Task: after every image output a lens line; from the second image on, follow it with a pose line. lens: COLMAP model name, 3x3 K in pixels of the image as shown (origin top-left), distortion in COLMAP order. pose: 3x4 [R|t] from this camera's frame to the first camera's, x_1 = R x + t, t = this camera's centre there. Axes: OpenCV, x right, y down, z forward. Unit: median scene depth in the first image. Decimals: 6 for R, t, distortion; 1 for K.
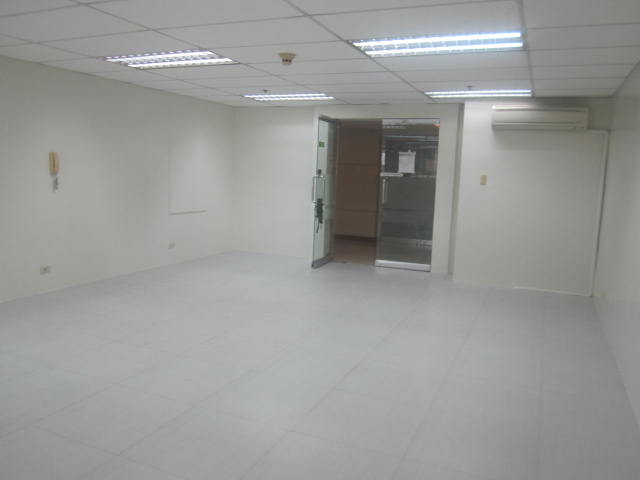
lens RADIAL K [[533.9, 0, 318.0], [0, 533.9, 240.3], [0, 0, 1]] dist [-0.059481, 0.014737]
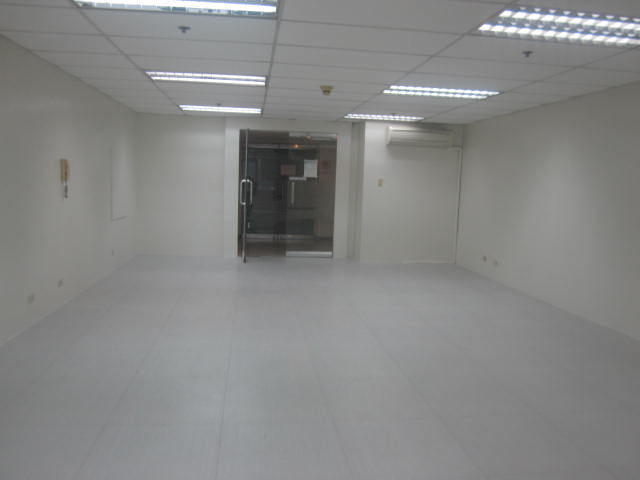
lens RADIAL K [[533.9, 0, 318.0], [0, 533.9, 240.3], [0, 0, 1]] dist [-0.059481, 0.014737]
pose [[0.861887, -0.062848, 0.503190, -0.493589], [0.062155, 0.997901, 0.018174, -0.005422], [-0.503276, 0.015612, 0.863985, -0.057397]]
